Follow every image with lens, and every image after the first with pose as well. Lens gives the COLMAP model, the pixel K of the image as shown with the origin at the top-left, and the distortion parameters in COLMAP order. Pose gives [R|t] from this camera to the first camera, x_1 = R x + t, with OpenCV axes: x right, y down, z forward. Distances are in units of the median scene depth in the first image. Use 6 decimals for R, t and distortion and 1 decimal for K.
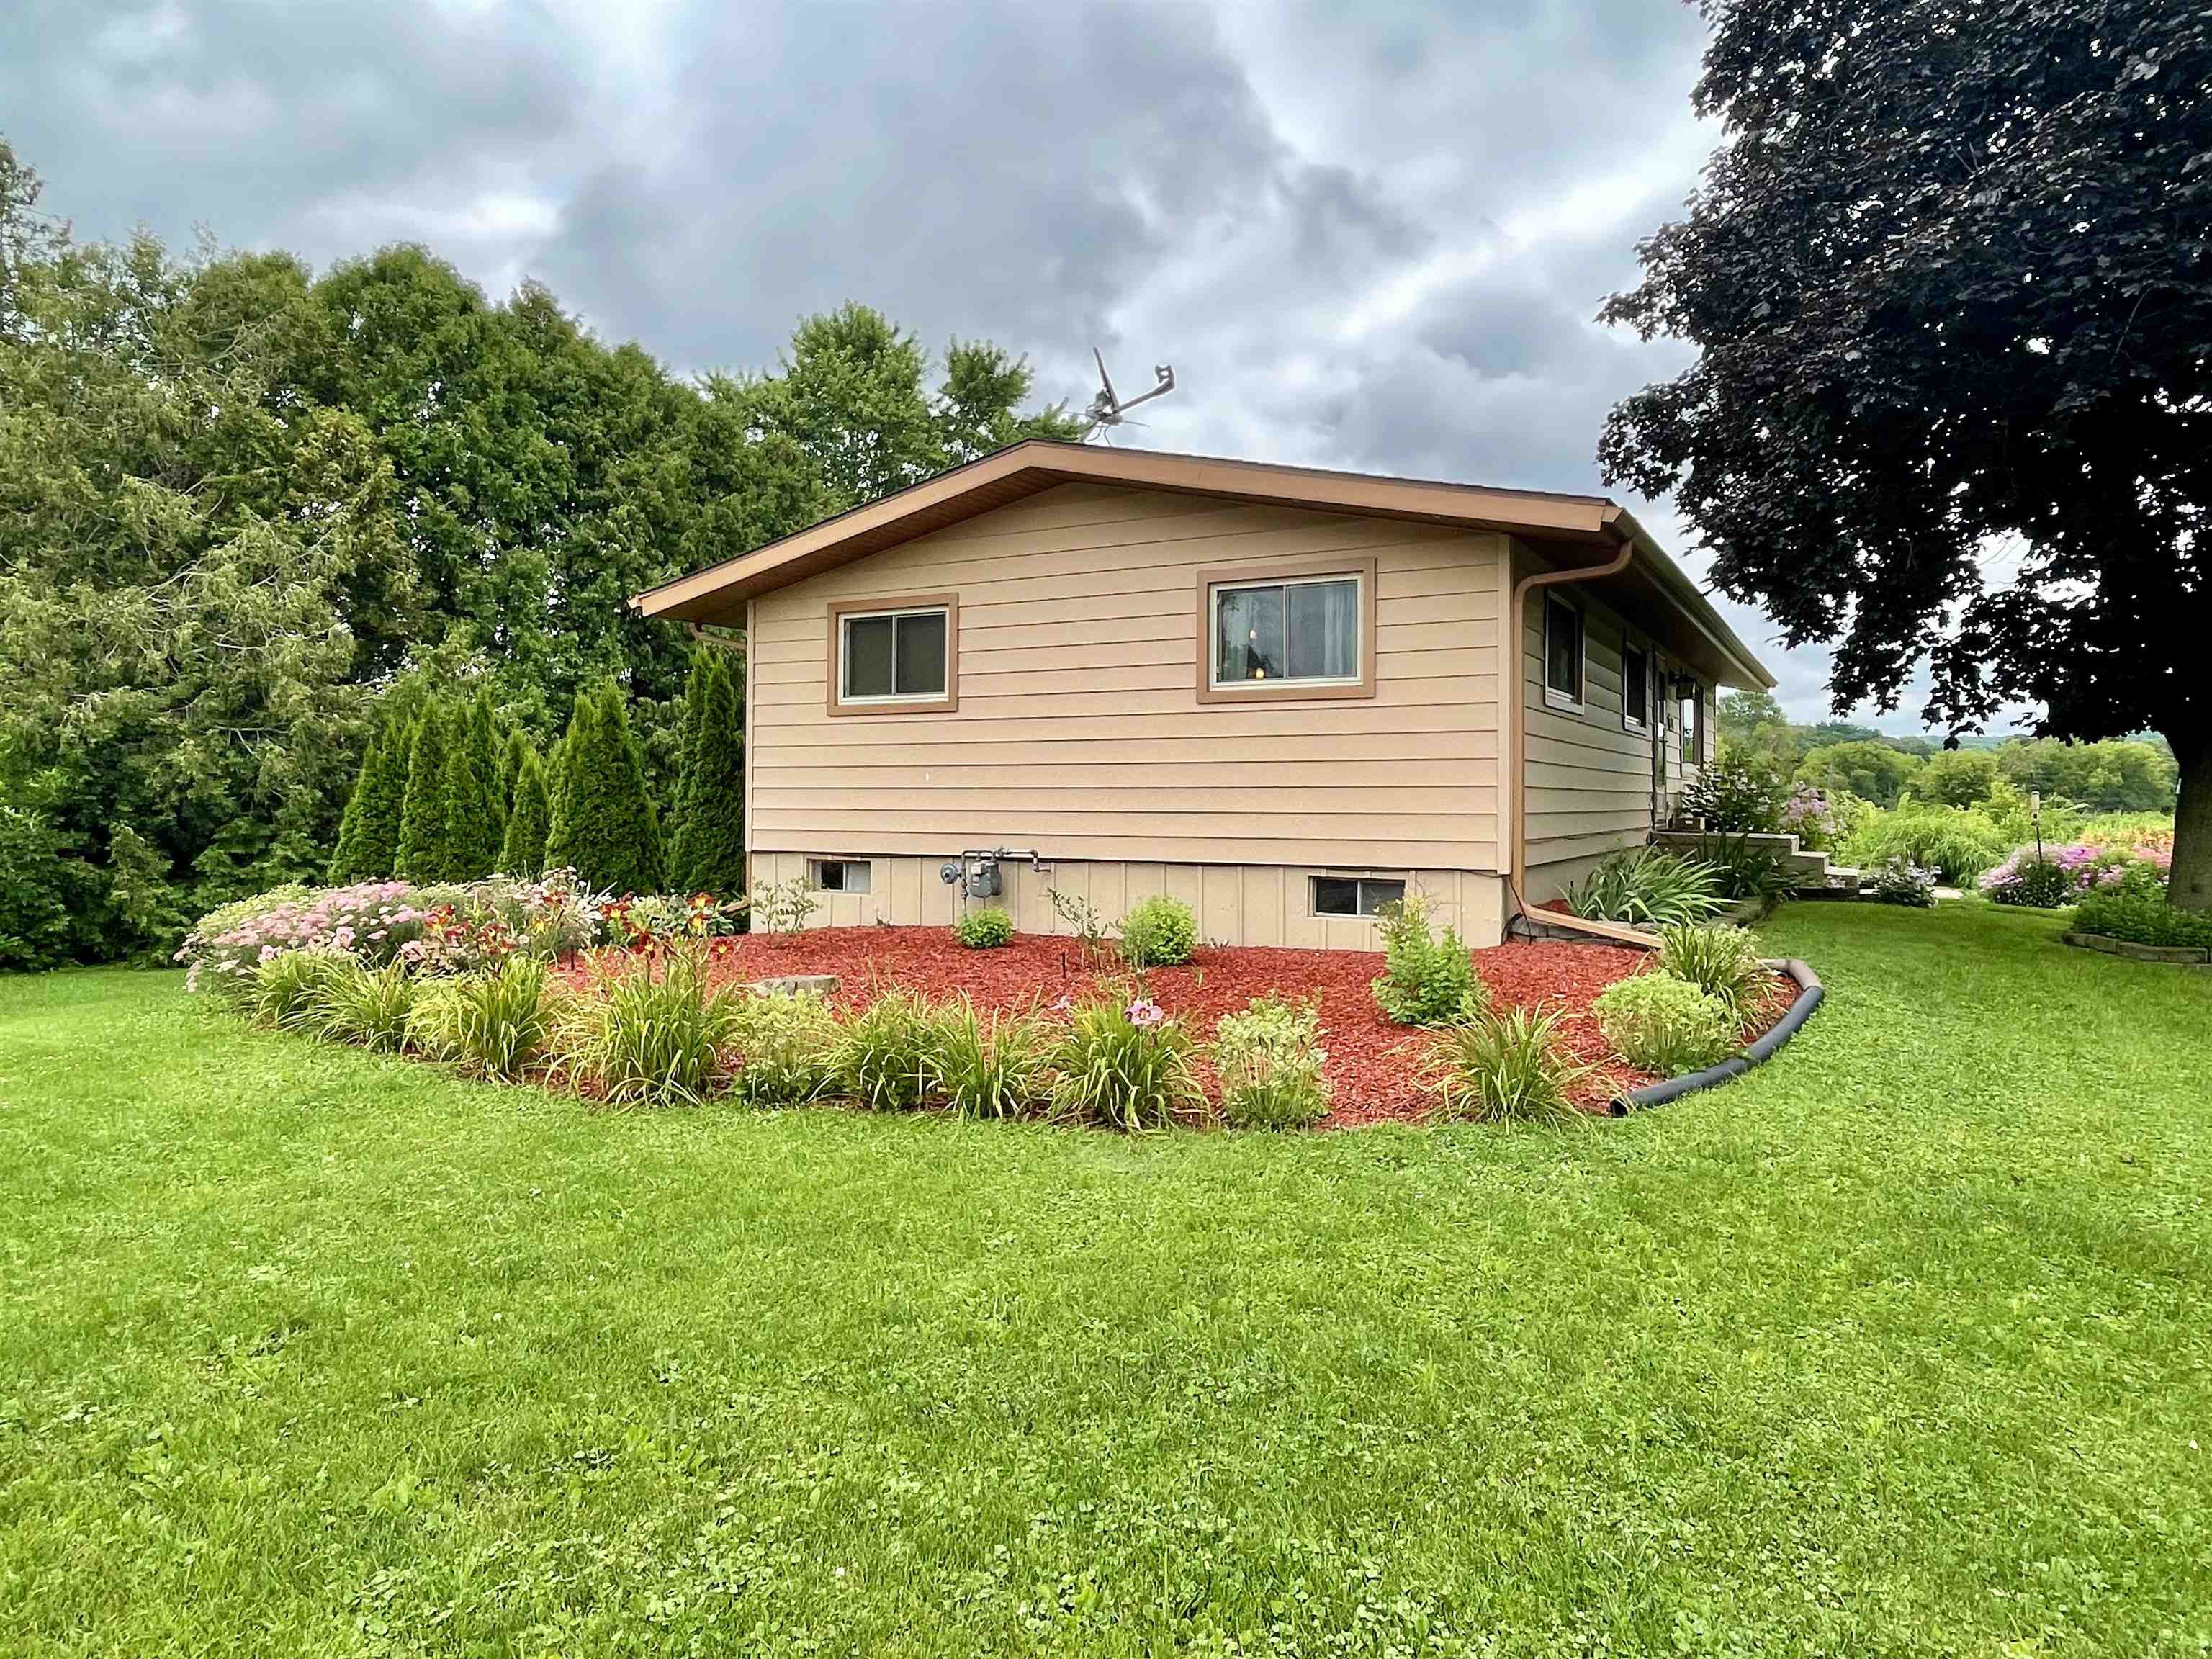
lens RADIAL K [[1359.5, 0, 1088.9], [0, 1359.5, 815.2], [0, 0, 1]] dist [-0.000268, -0.000842]
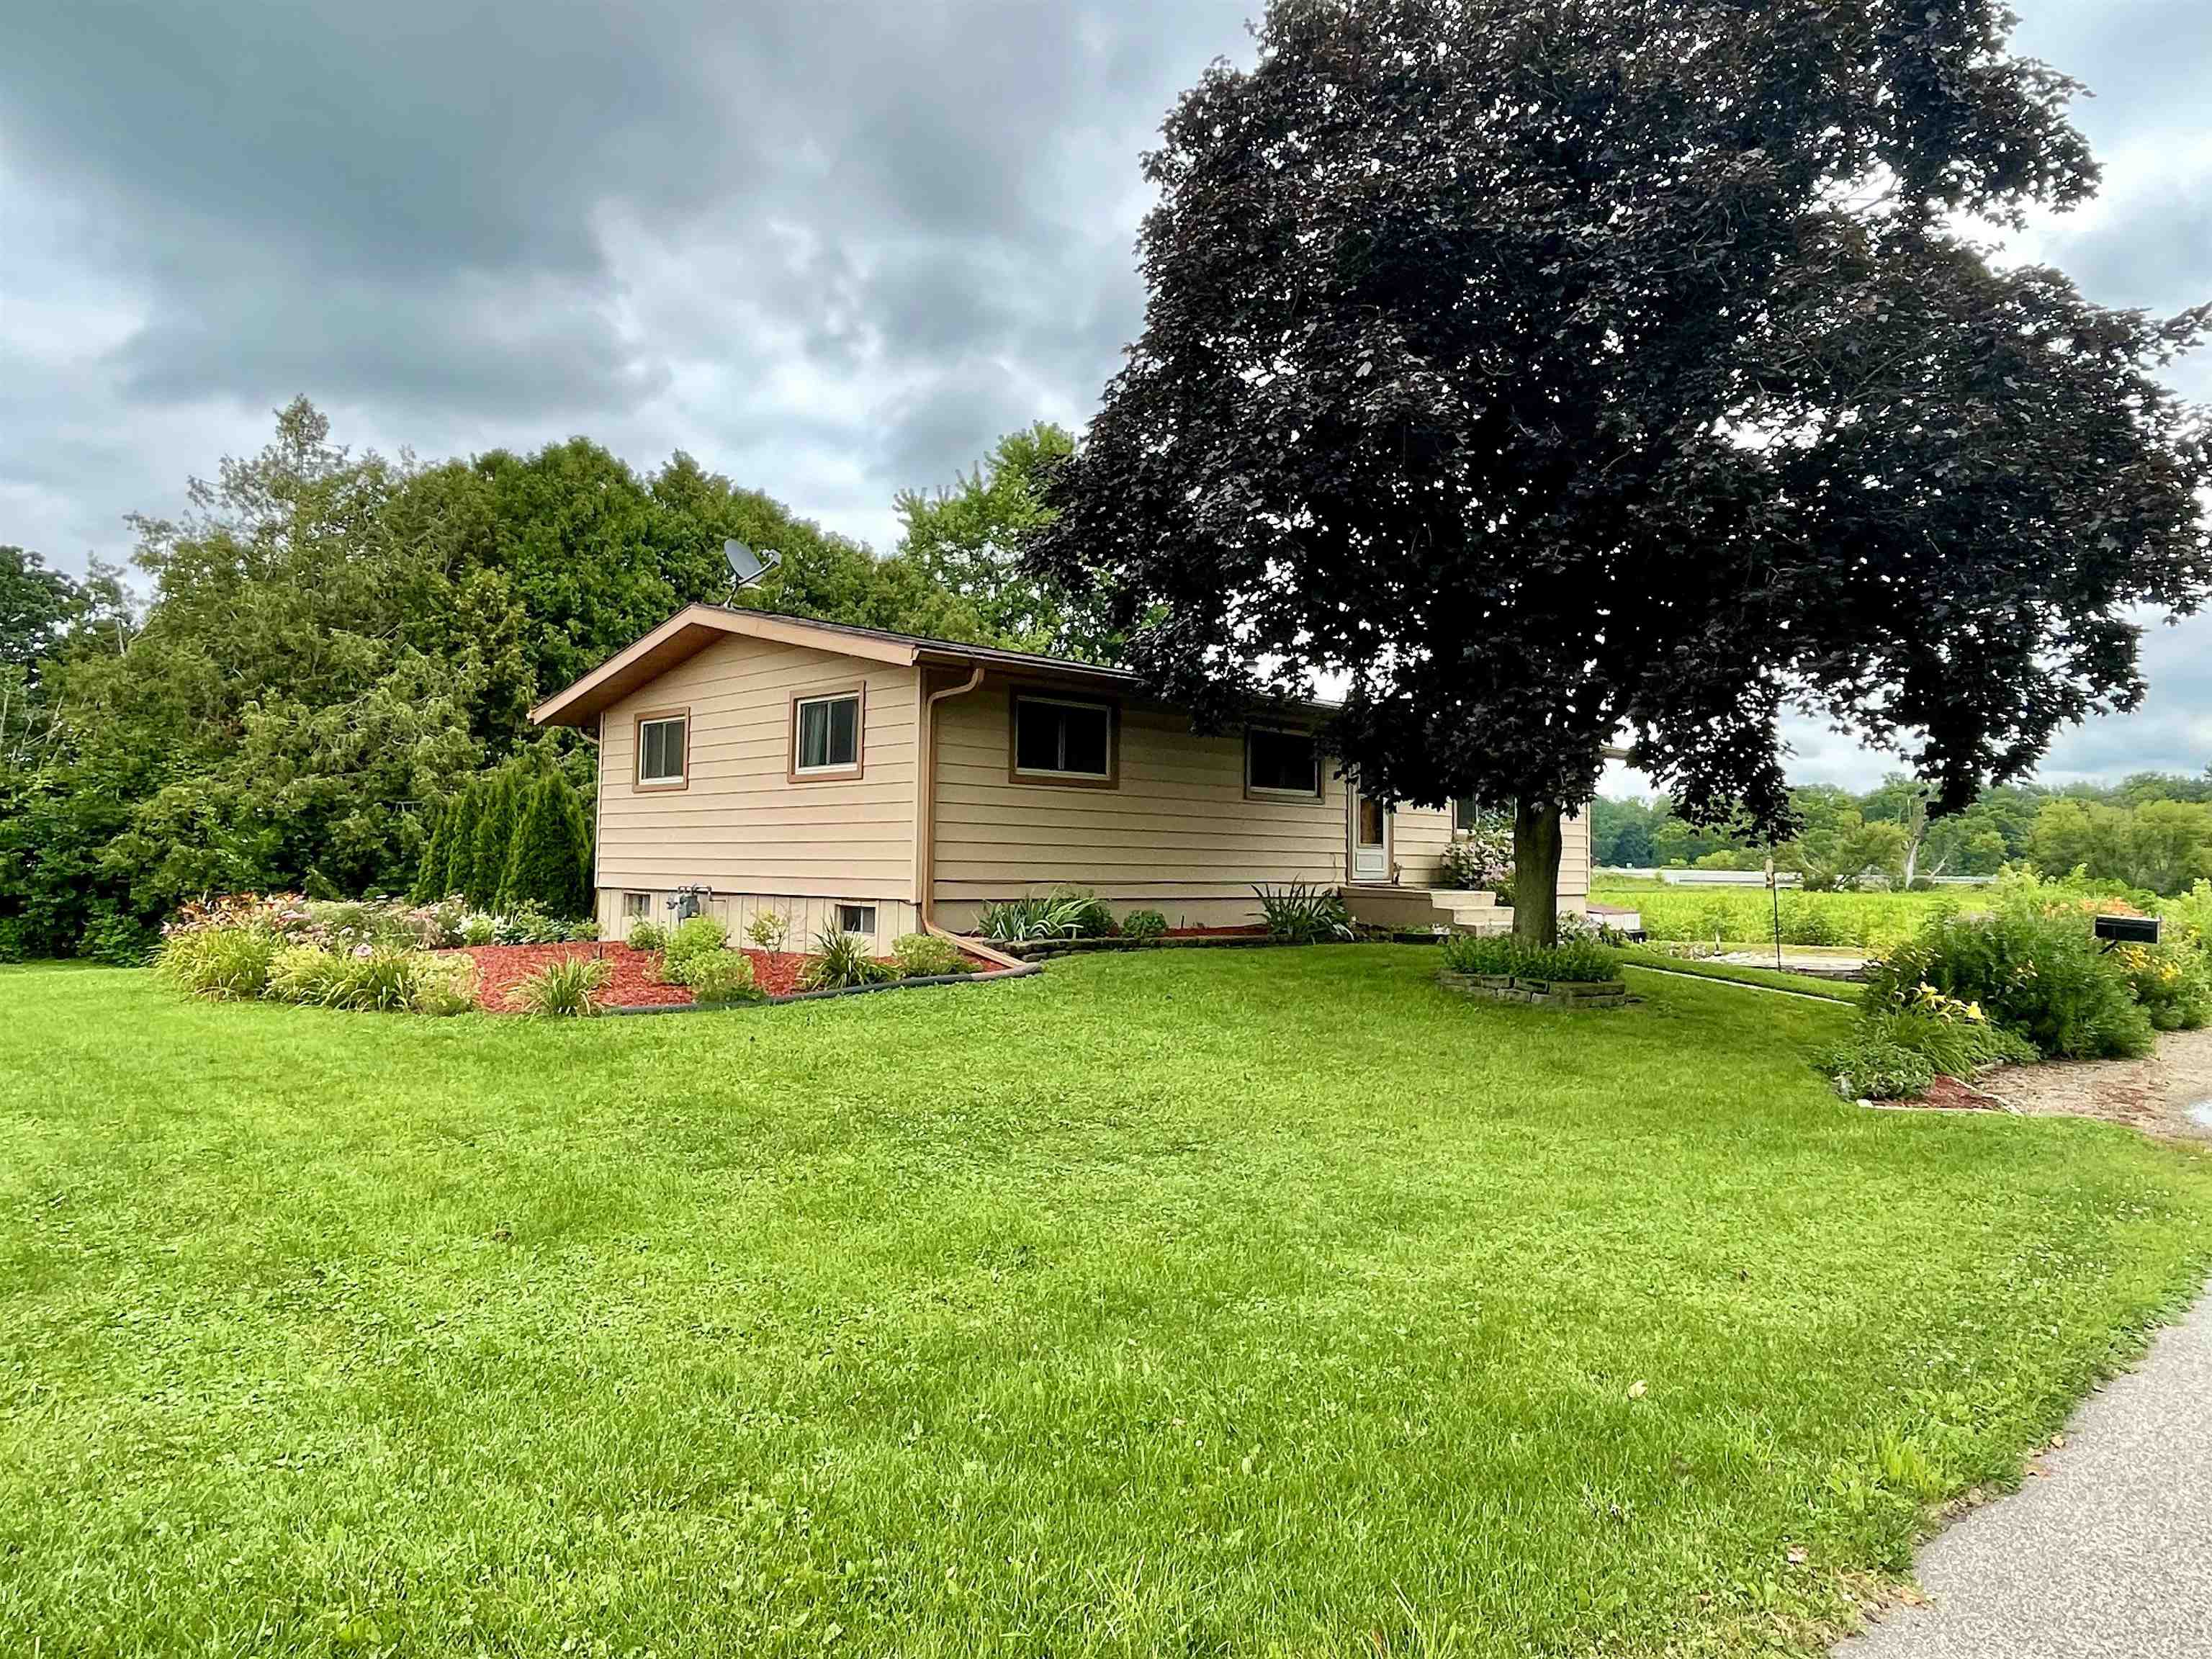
lens RADIAL K [[1390.5, 0, 1106.9], [0, 1390.5, 821.8], [0, 0, 1]] dist [-0.002875, 0.001685]
pose [[0.962338, 0.000605, -0.271855, 0.515886], [-0.013506, 0.998869, -0.045587, 0.013388], [0.271520, 0.047542, 0.961258, -0.203366]]
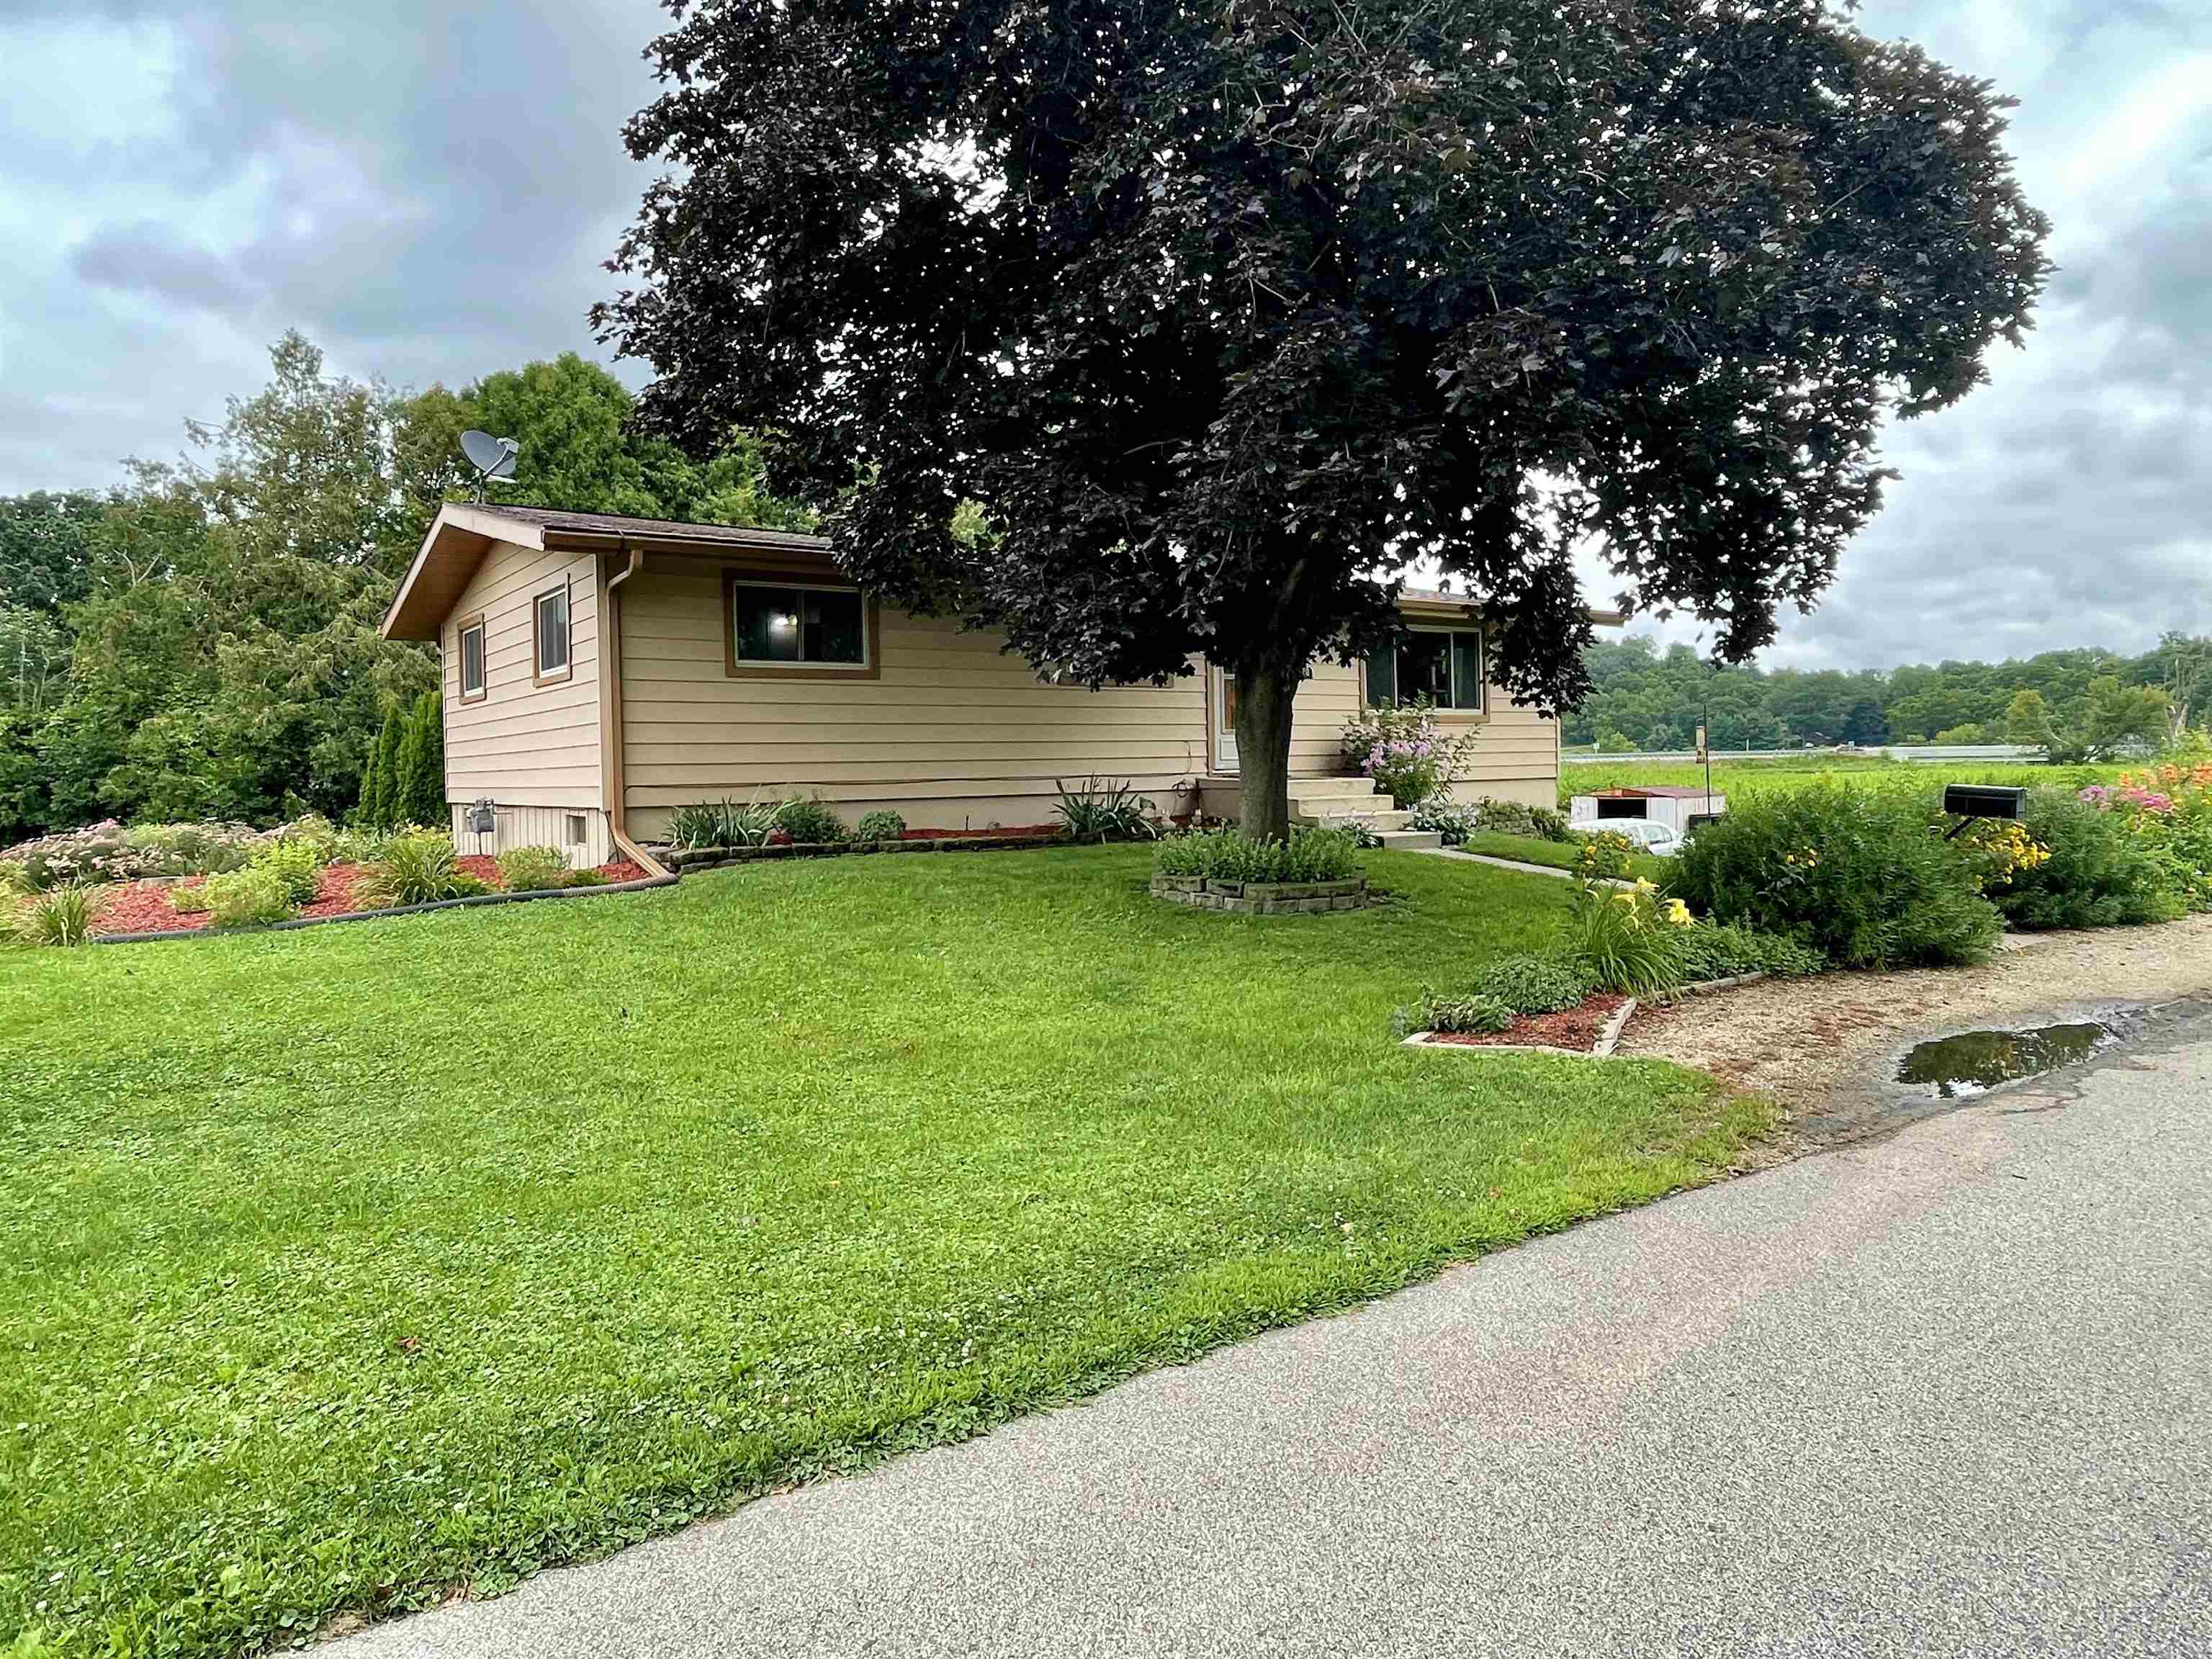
lens RADIAL K [[1359.5, 0, 1111.8], [0, 1359.5, 830.4], [0, 0, 1]] dist [-0.000268, -0.000842]
pose [[0.909770, -0.002899, -0.415103, 0.750162], [0.018145, 0.999298, 0.032791, 0.016510], [0.414716, -0.037364, 0.909183, 0.001182]]
